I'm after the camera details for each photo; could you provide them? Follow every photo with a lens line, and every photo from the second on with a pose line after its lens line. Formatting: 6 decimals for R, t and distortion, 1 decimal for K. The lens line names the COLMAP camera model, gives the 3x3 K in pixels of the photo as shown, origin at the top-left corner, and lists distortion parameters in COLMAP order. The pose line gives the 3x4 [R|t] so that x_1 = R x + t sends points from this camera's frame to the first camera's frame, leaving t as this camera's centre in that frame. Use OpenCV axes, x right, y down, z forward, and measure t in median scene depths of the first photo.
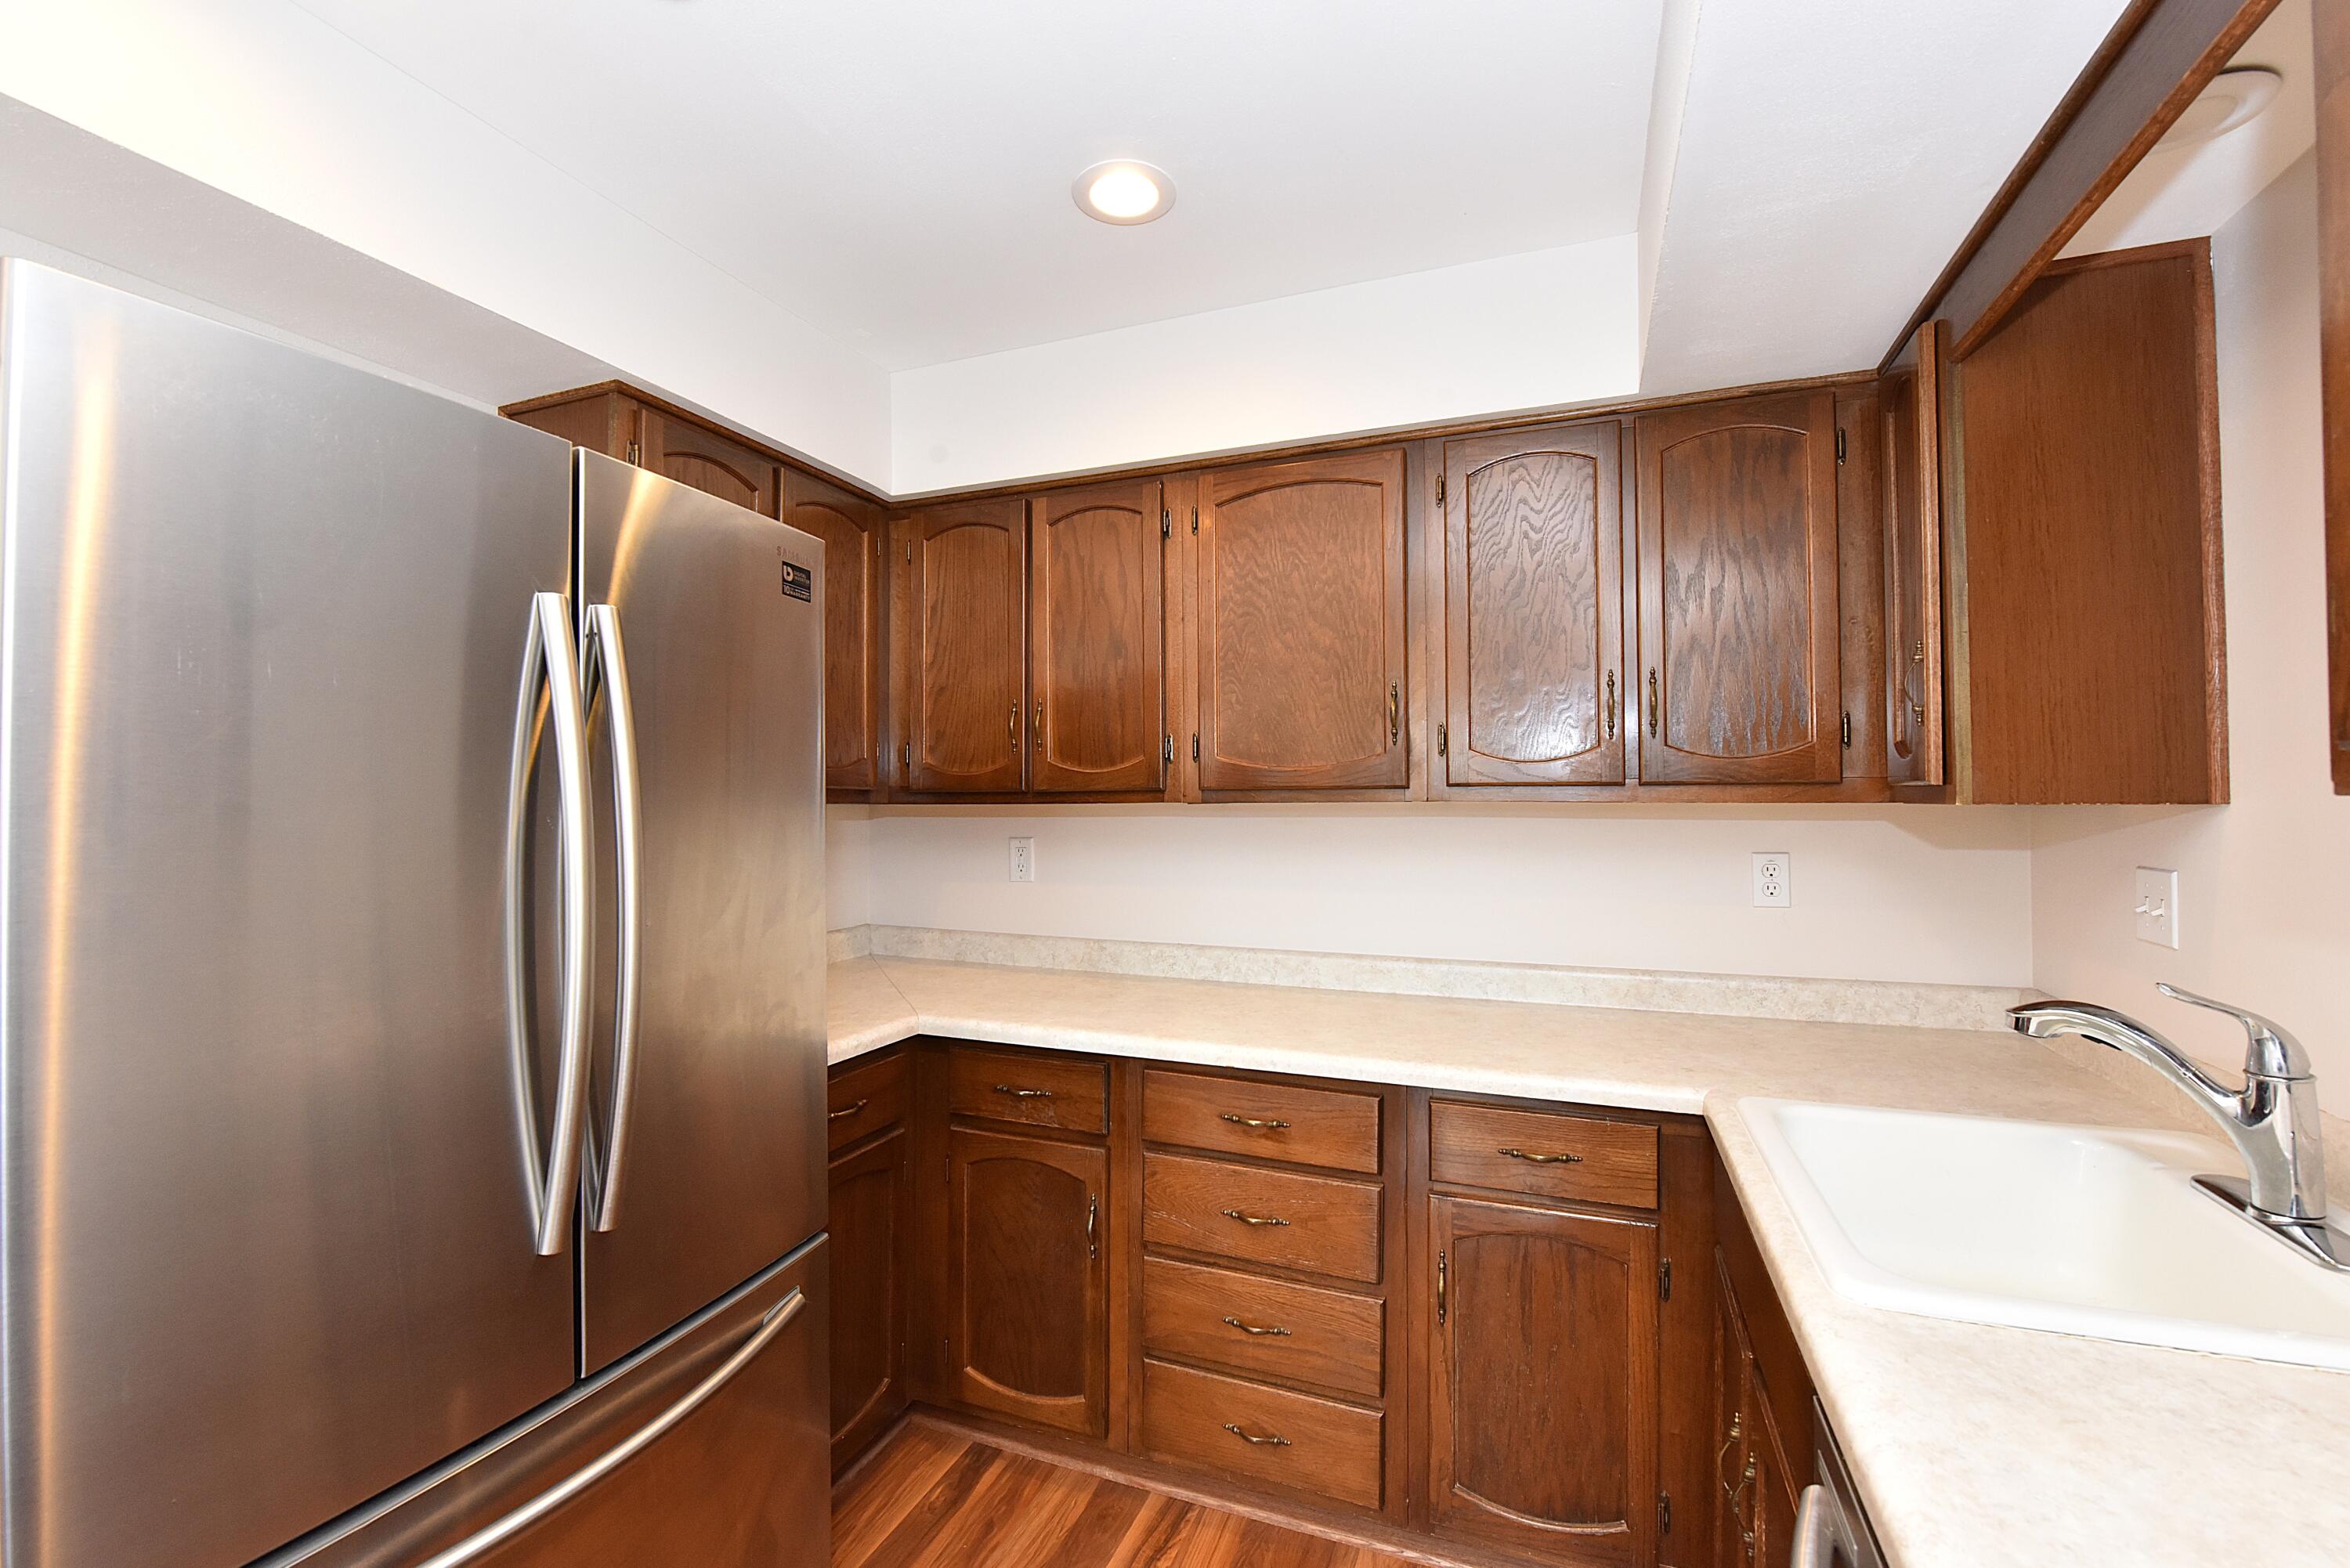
lens RADIAL K [[965.3, 0, 1173.9], [0, 965.3, 787.7], [0, 0, 1]] dist [-0.012979, -0.000886]
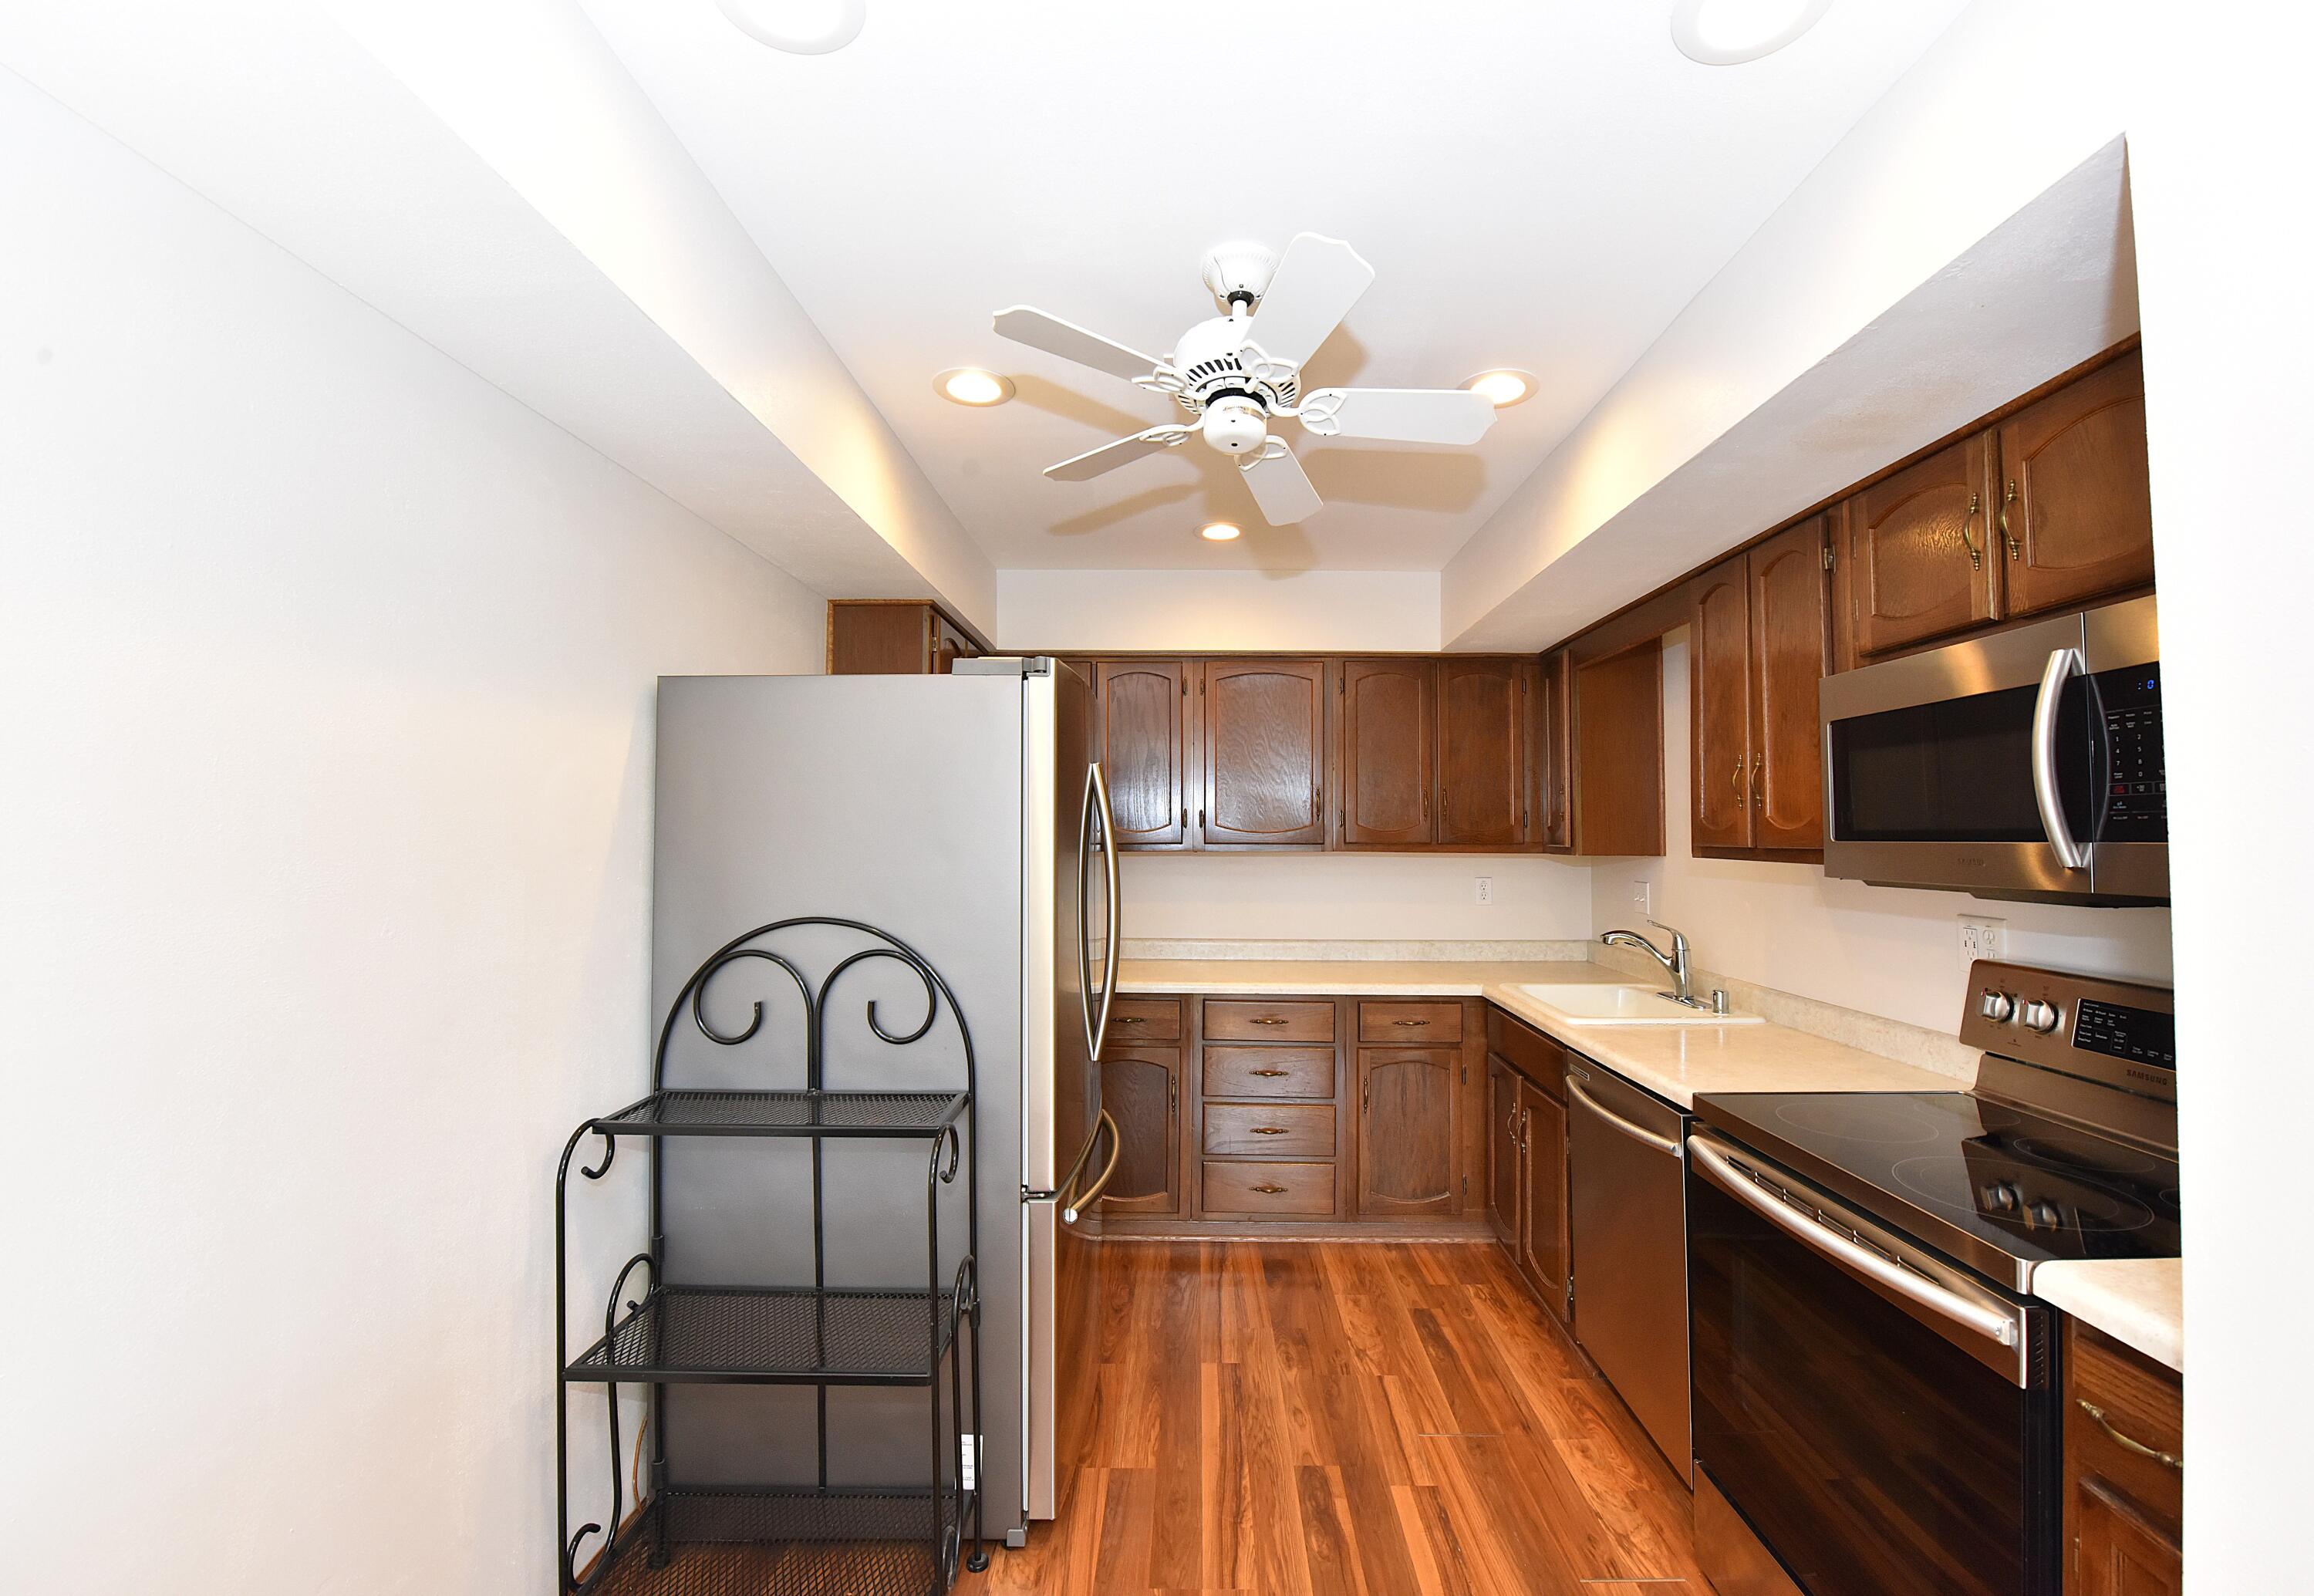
lens RADIAL K [[932.0, 0, 1158.9], [0, 932.0, 807.9], [0, 0, 1]] dist [-0.000504, -0.000008]
pose [[0.939837, 0.016014, 0.341248, -0.785955], [-0.010200, 0.999771, -0.018825, -0.038878], [-0.341471, 0.014211, 0.939785, -0.683214]]
